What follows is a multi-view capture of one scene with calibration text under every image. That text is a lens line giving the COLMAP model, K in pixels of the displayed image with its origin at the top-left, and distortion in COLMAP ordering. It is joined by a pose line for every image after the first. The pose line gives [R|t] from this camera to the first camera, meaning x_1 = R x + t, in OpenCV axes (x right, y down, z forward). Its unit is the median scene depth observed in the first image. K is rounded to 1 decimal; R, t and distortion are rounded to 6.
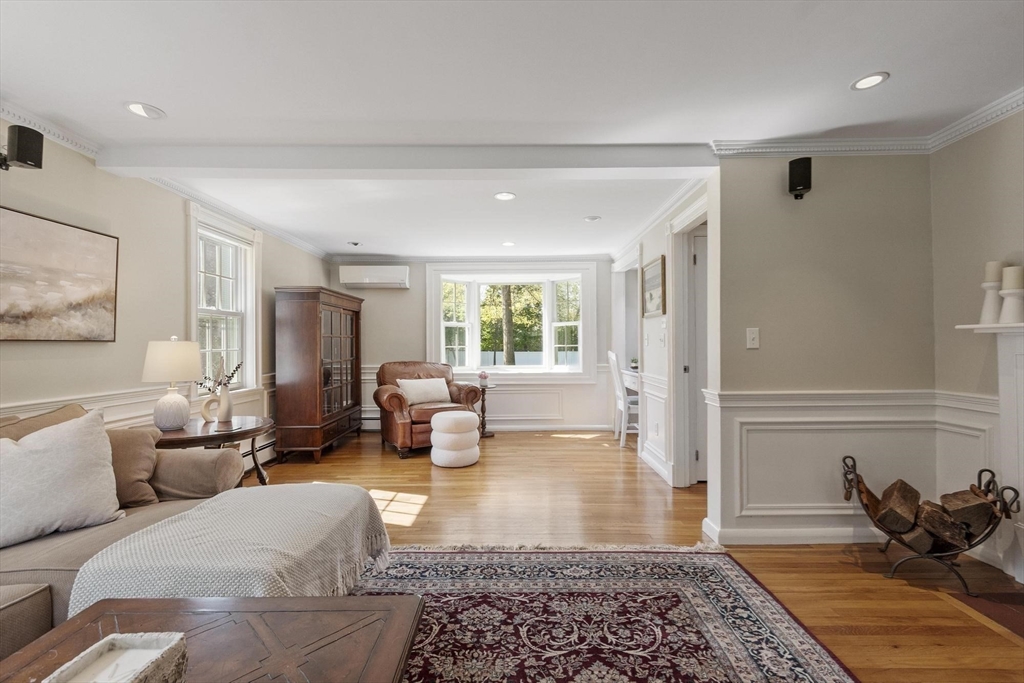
lens RADIAL K [[443.4, 0, 510.5], [0, 443.4, 341.3], [0, 0, 1]] dist [-0.002030, 0.000355]
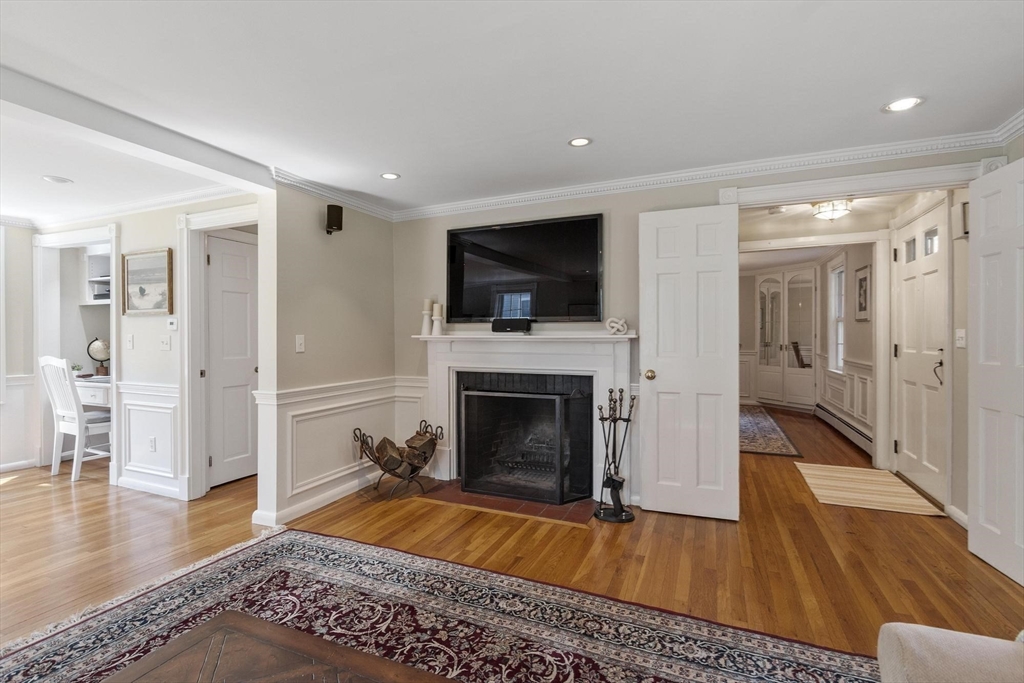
lens RADIAL K [[467.0, 0, 512.9], [0, 467.0, 339.2], [0, 0, 1]] dist [0.001295, -0.001227]
pose [[0.383968, 0.000897, 0.923346, -0.435042], [-0.005753, 0.999982, 0.001421, -0.025822], [-0.923329, -0.005858, 0.383966, -0.009854]]
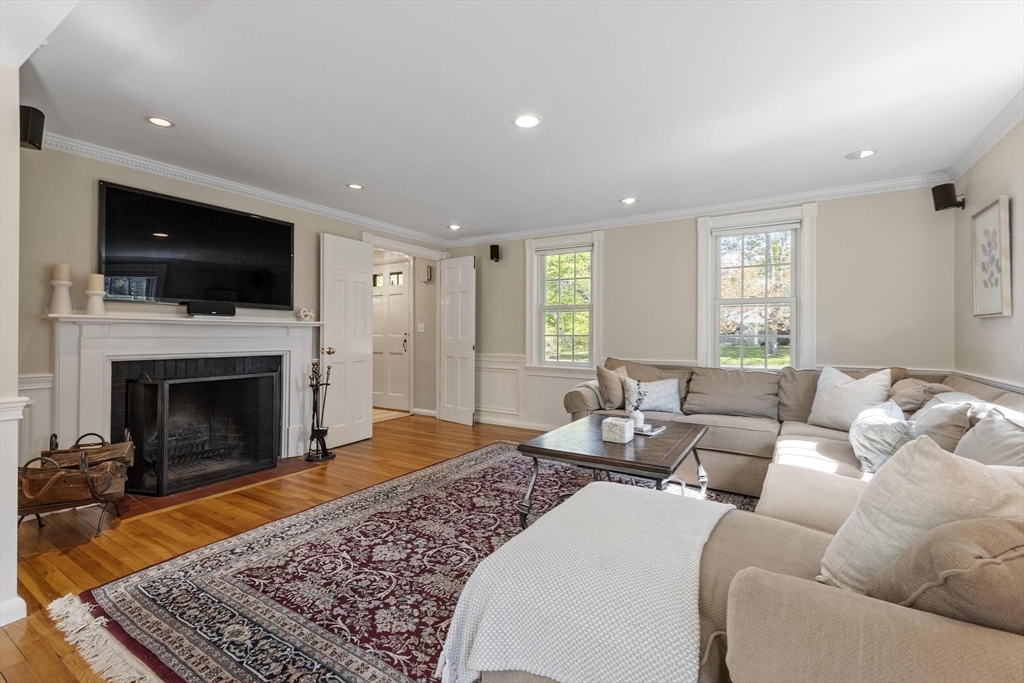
lens RADIAL K [[443.4, 0, 515.6], [0, 443.4, 335.4], [0, 0, 1]] dist [-0.002030, 0.000355]
pose [[-0.856913, 0.000133, 0.515461, -0.601724], [-0.002810, 0.999984, -0.004929, 0.020806], [-0.515453, -0.005672, -0.856899, 1.320343]]
